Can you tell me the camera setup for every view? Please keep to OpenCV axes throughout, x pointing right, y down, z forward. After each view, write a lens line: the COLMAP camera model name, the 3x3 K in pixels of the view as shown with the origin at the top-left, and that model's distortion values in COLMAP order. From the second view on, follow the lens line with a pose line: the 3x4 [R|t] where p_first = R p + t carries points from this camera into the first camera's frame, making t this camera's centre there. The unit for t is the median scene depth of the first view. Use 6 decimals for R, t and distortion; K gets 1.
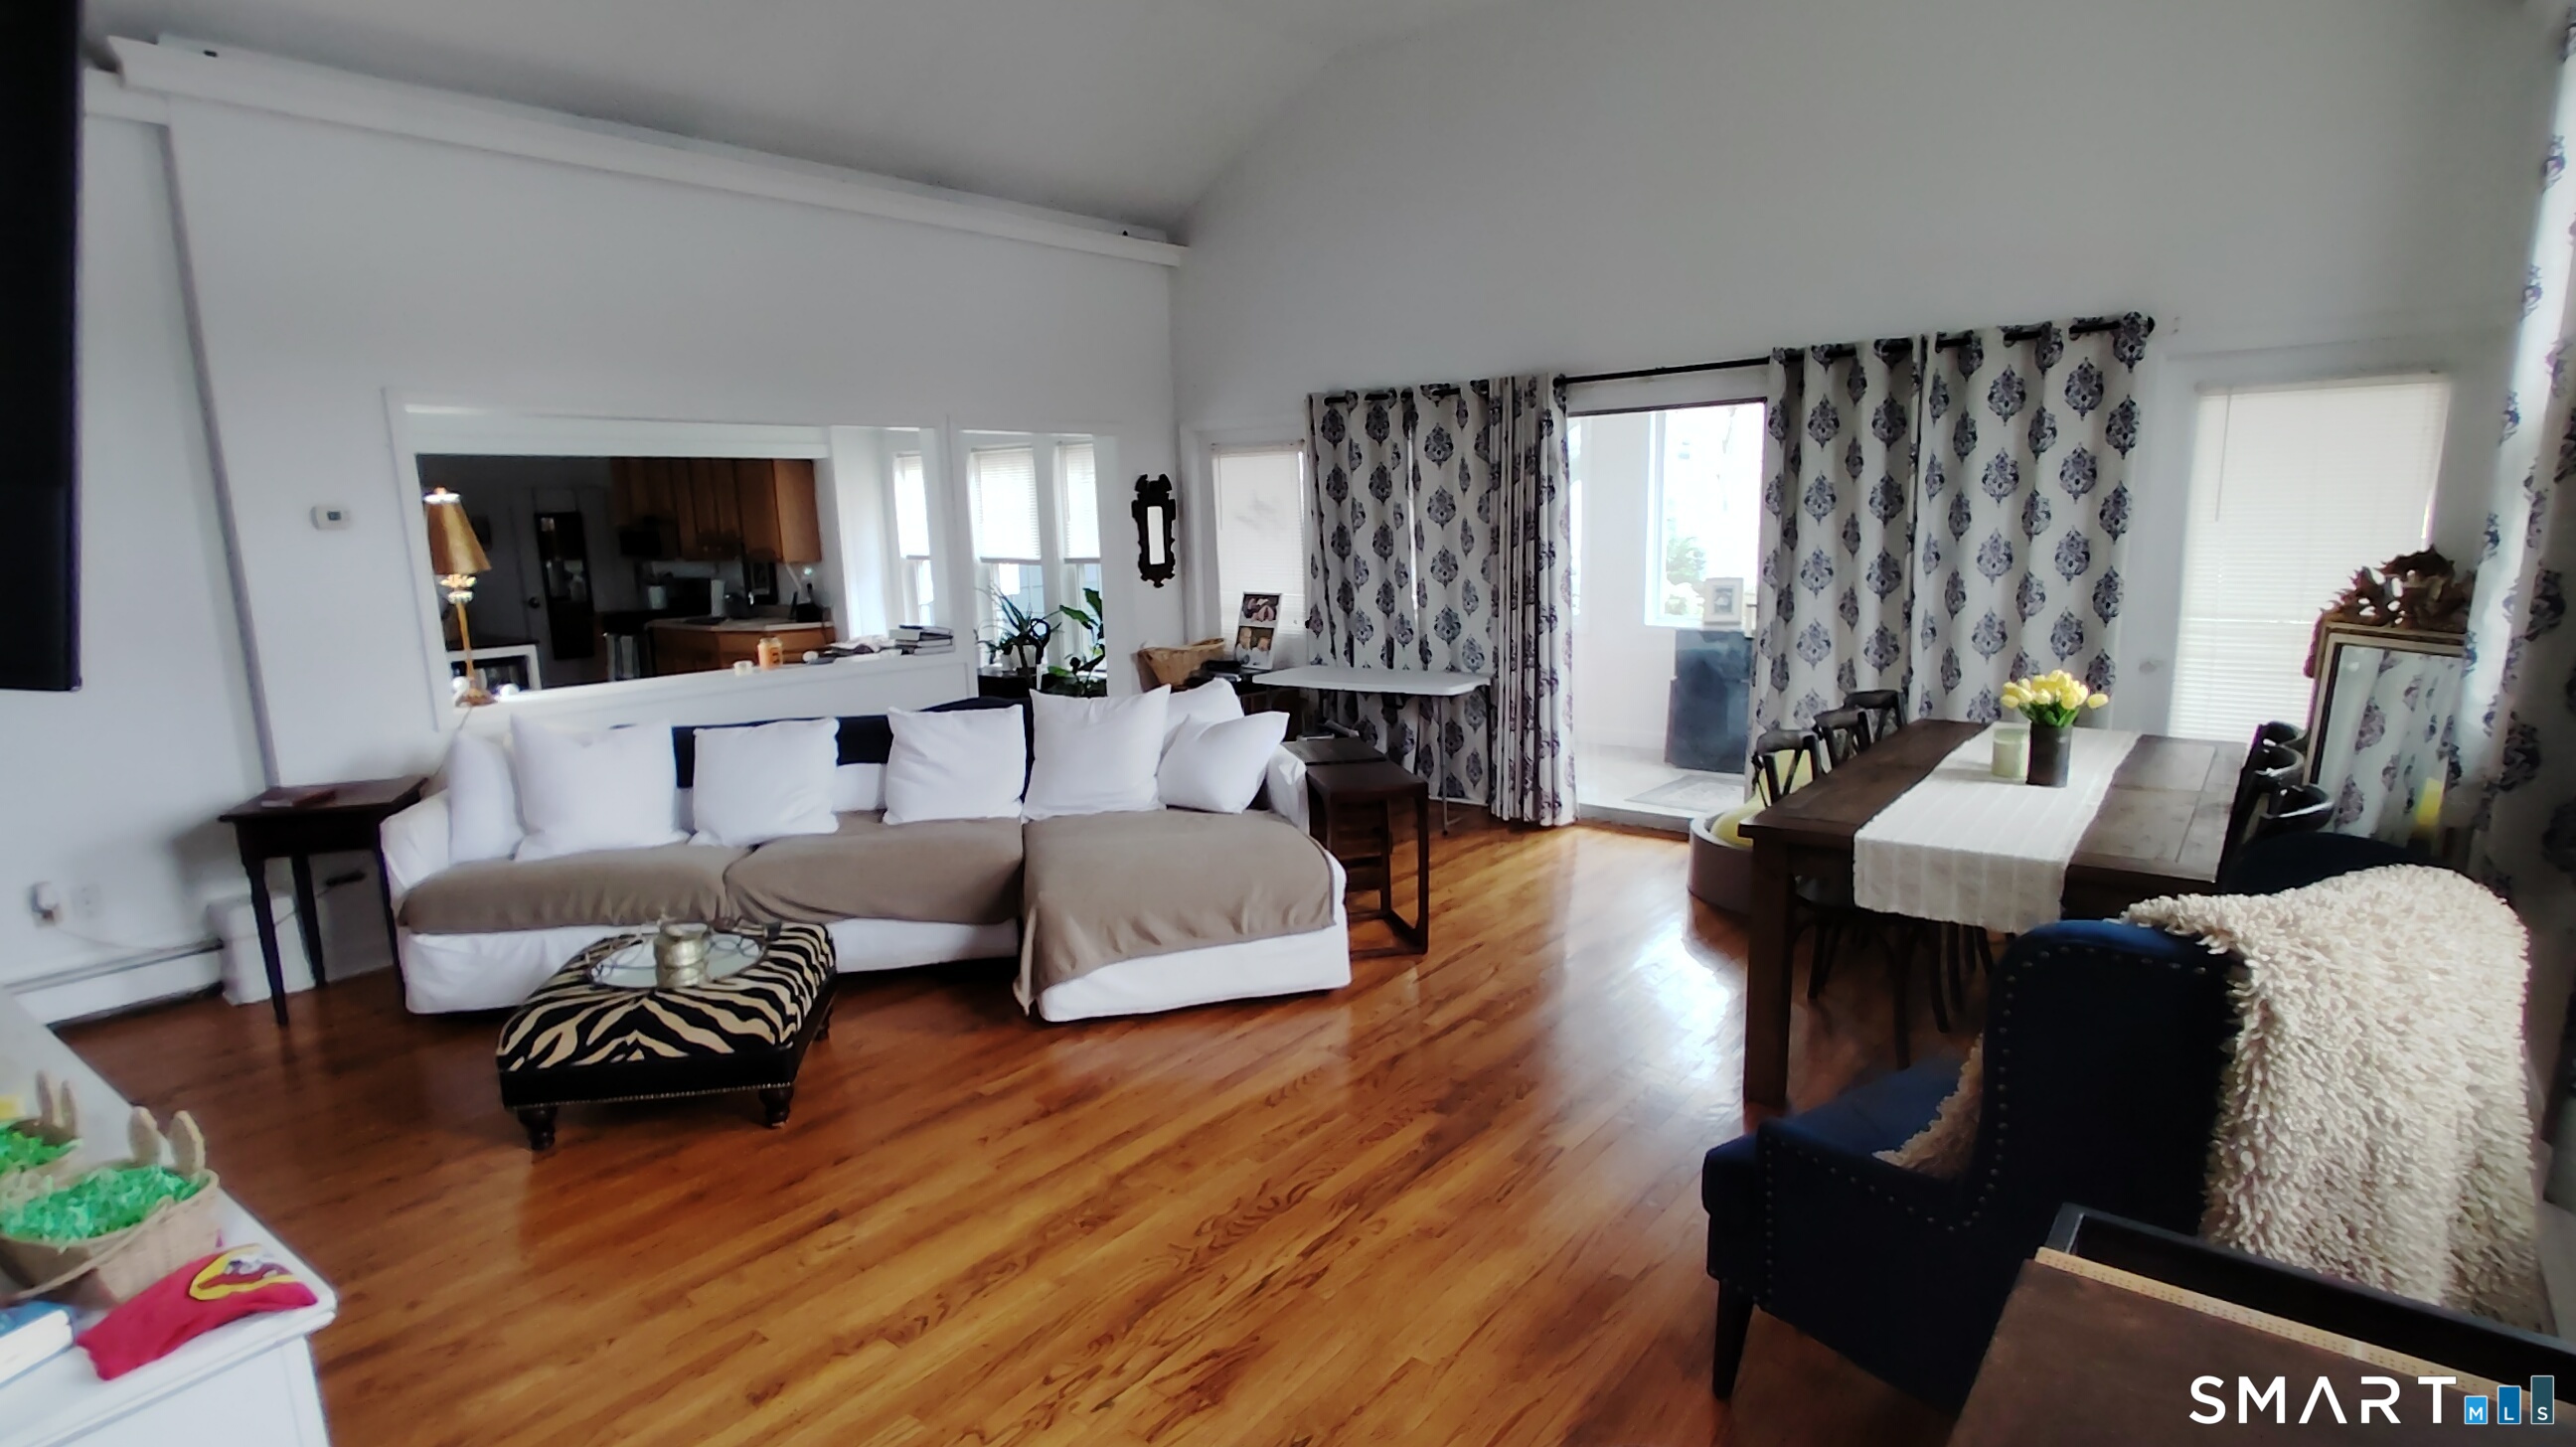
lens RADIAL K [[1281.4, 0, 1275.0], [0, 1281.4, 737.2], [0, 0, 1]] dist [-0.004392, -0.002294]
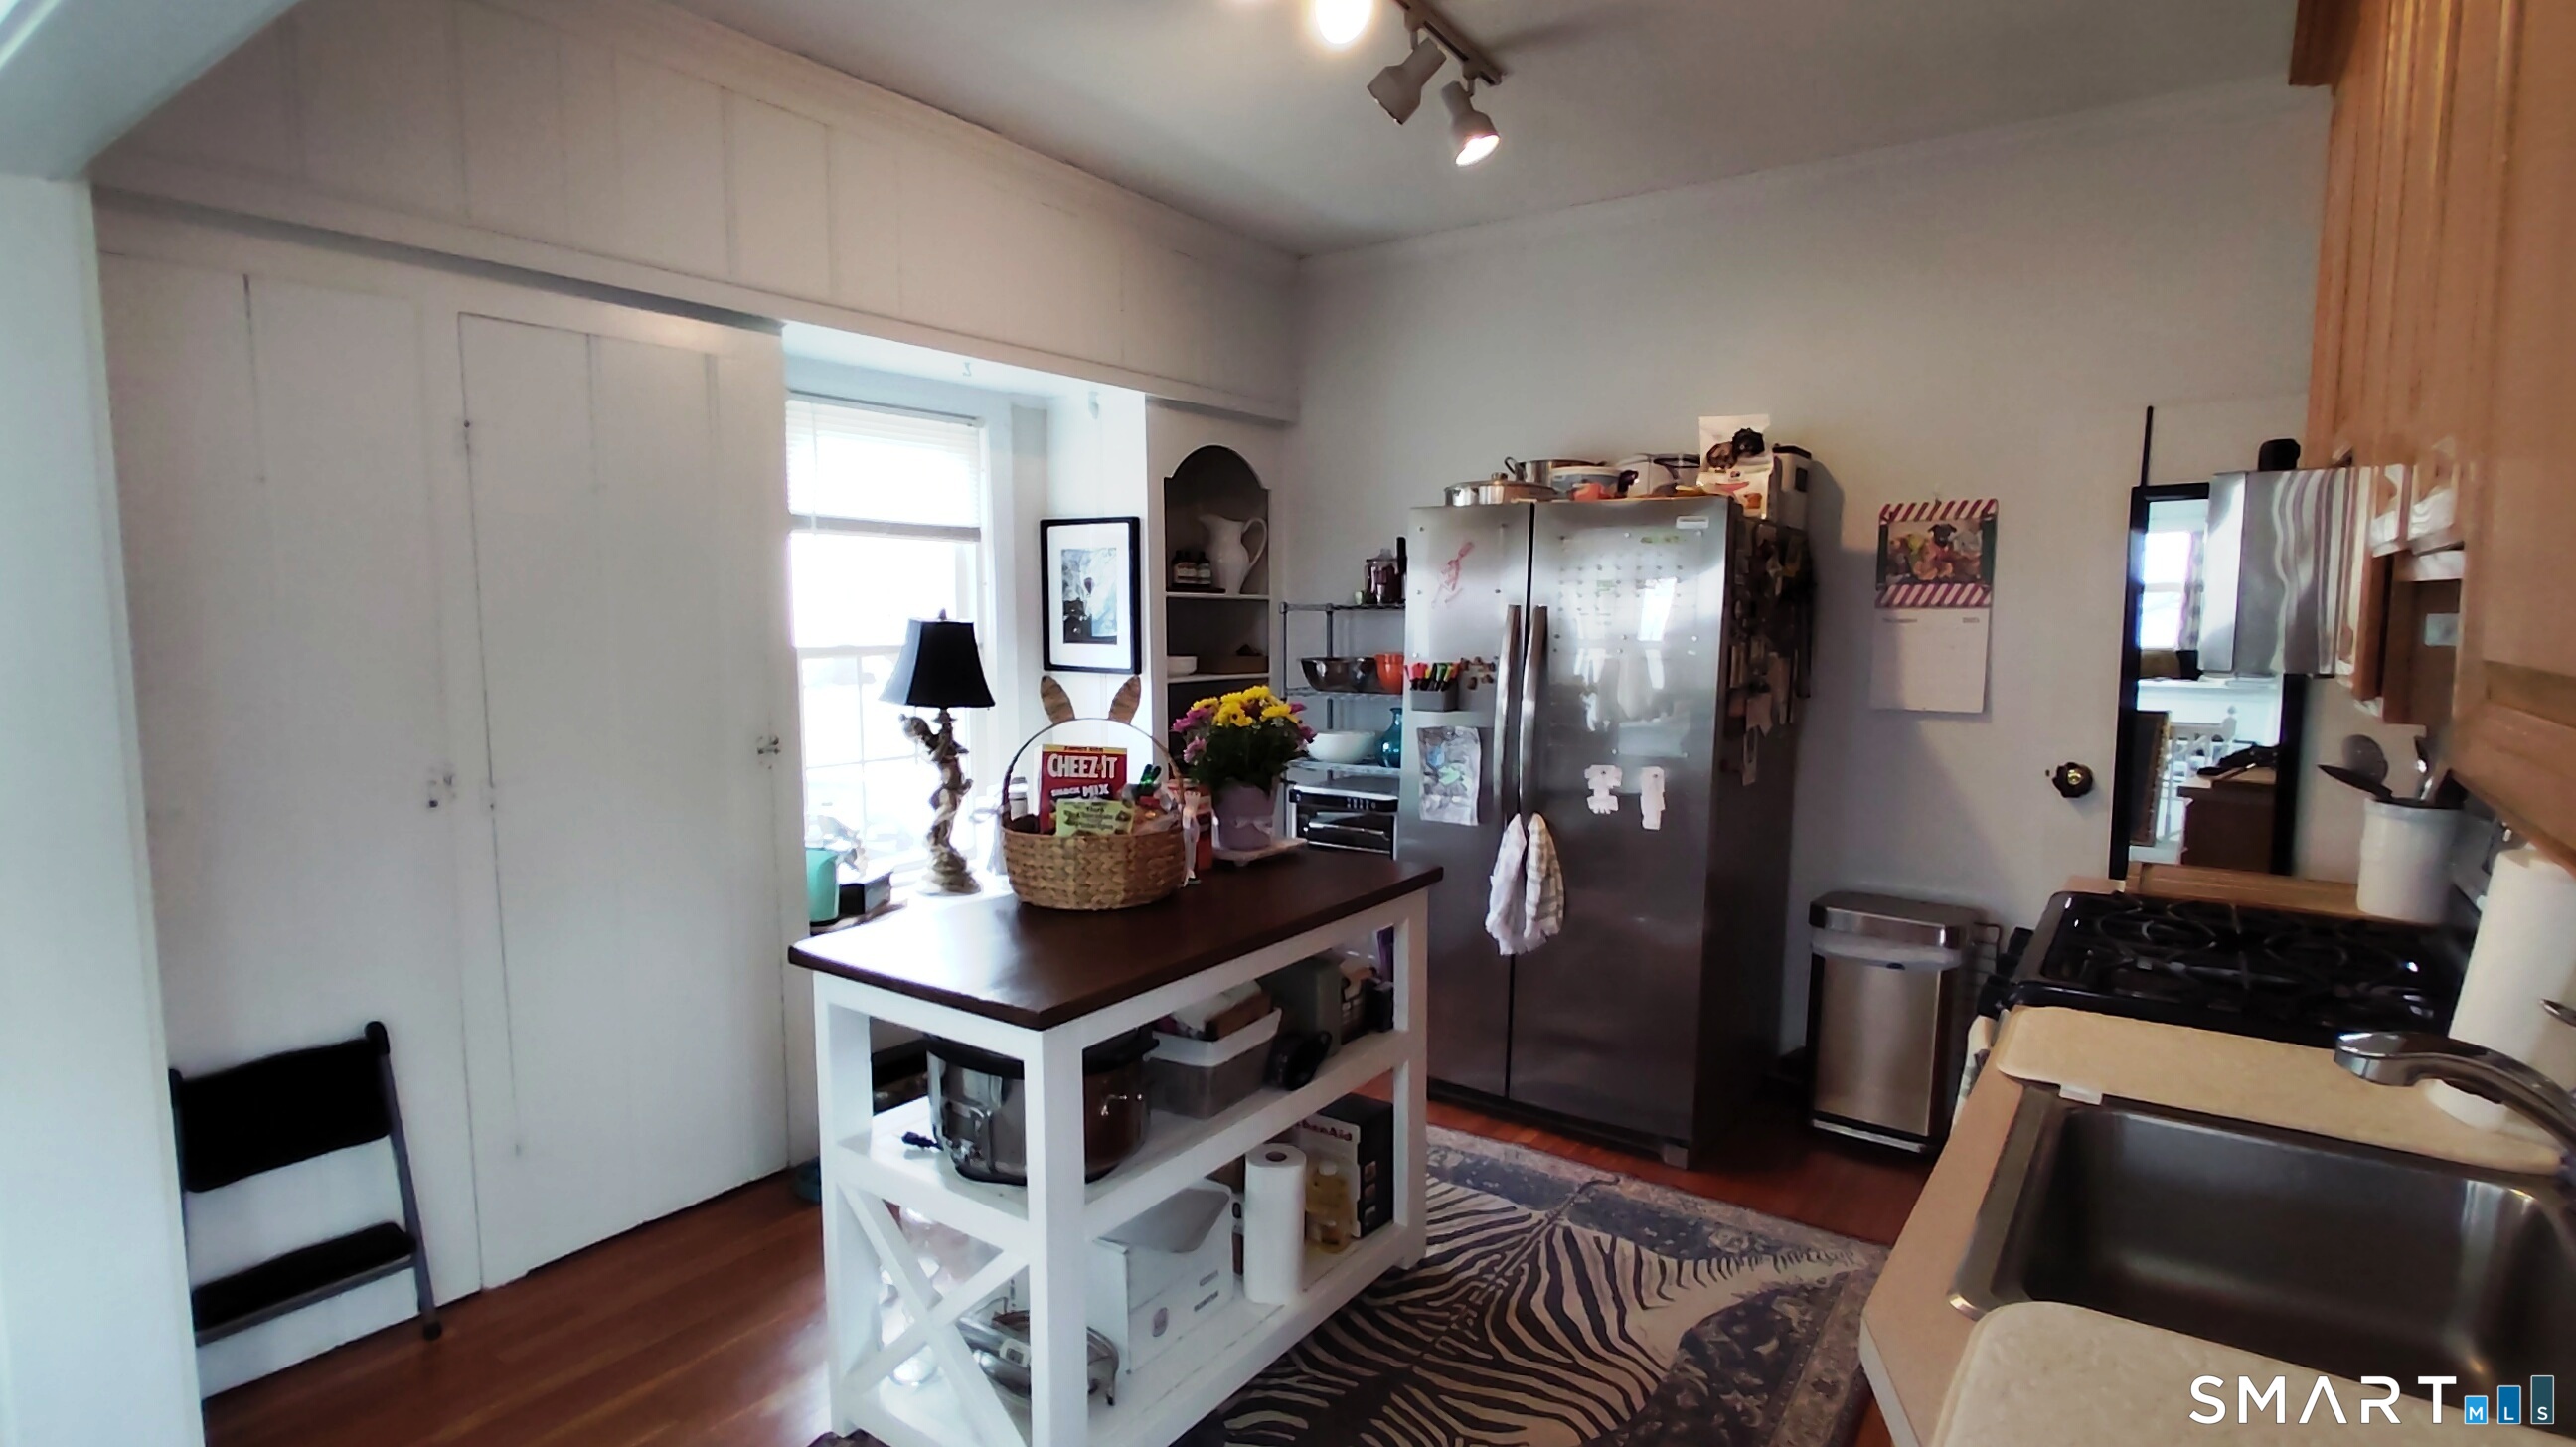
lens RADIAL K [[1281.4, 0, 1275.0], [0, 1281.4, 737.2], [0, 0, 1]] dist [-0.004392, -0.002294]
pose [[0.061341, 0.129344, -0.989701, -0.504486], [-0.174647, 0.977662, 0.116946, -0.208554], [0.982719, 0.165674, 0.082561, 1.391224]]
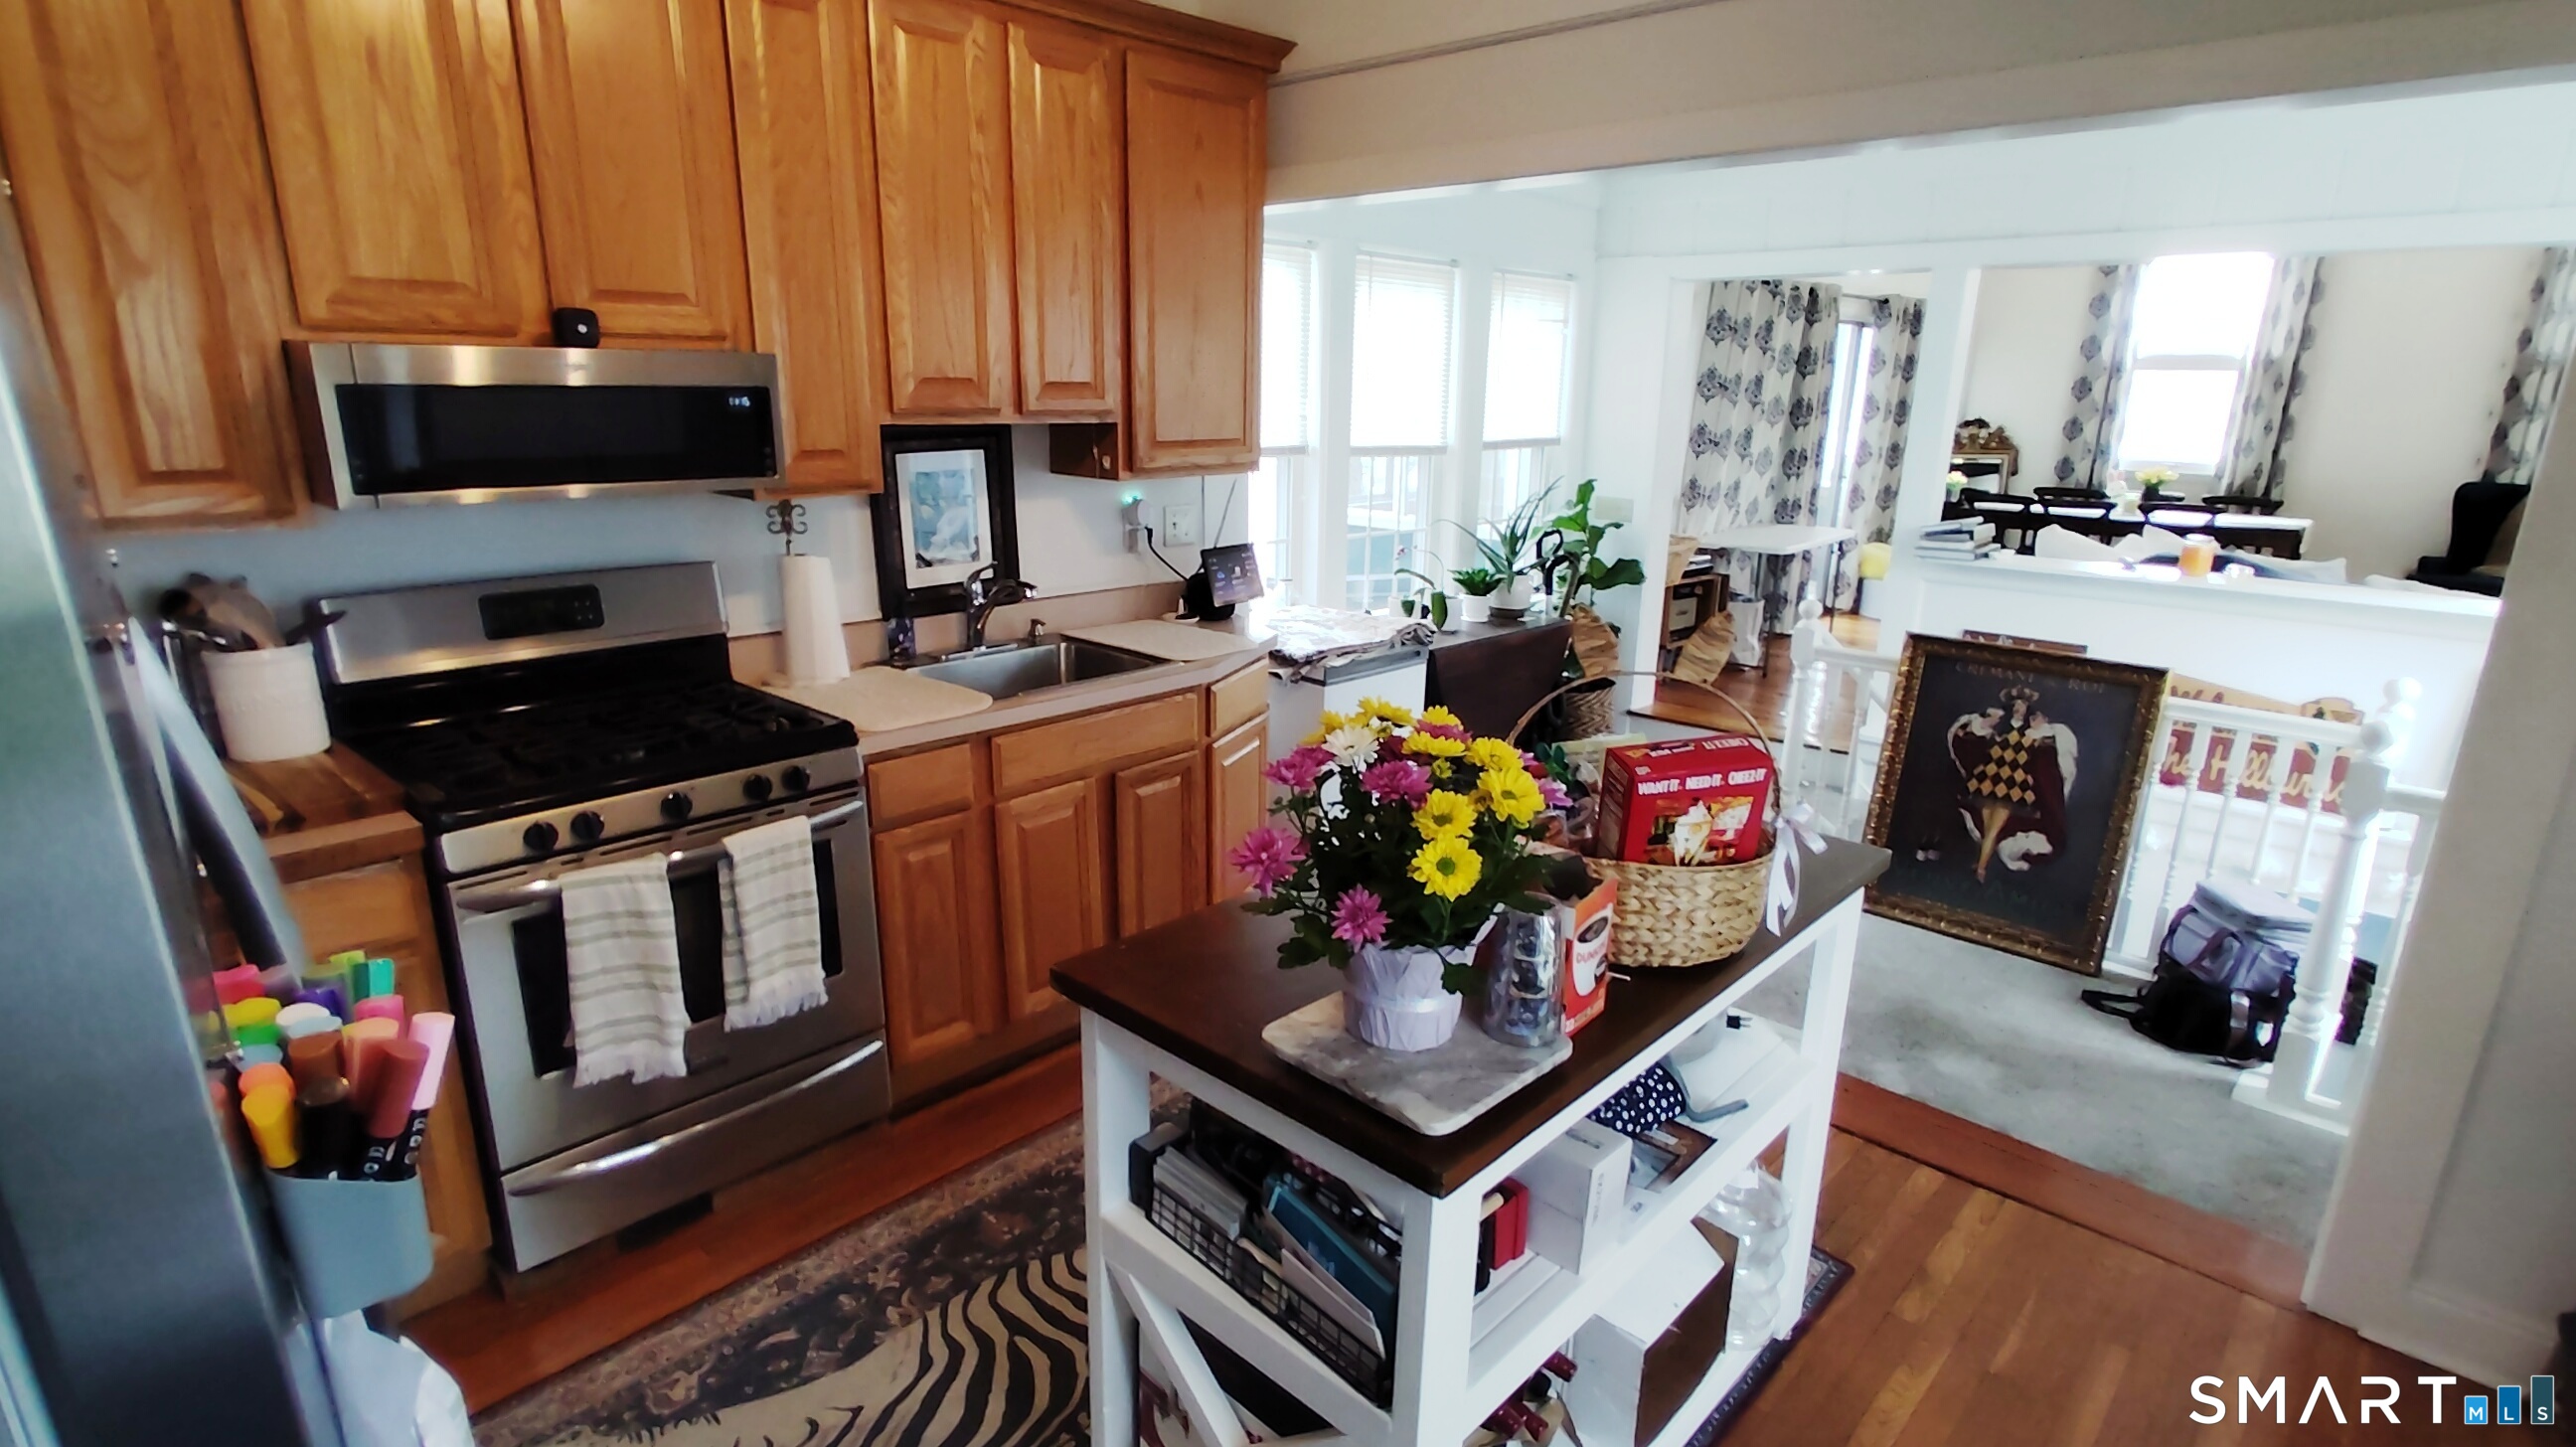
lens RADIAL K [[1281.4, 0, 1275.0], [0, 1281.4, 737.2], [0, 0, 1]] dist [-0.004392, -0.002294]
pose [[0.077126, -0.243434, 0.966846, -1.174693], [0.163580, 0.959683, 0.228582, -0.216802], [-0.983511, 0.140528, 0.113837, 1.412861]]
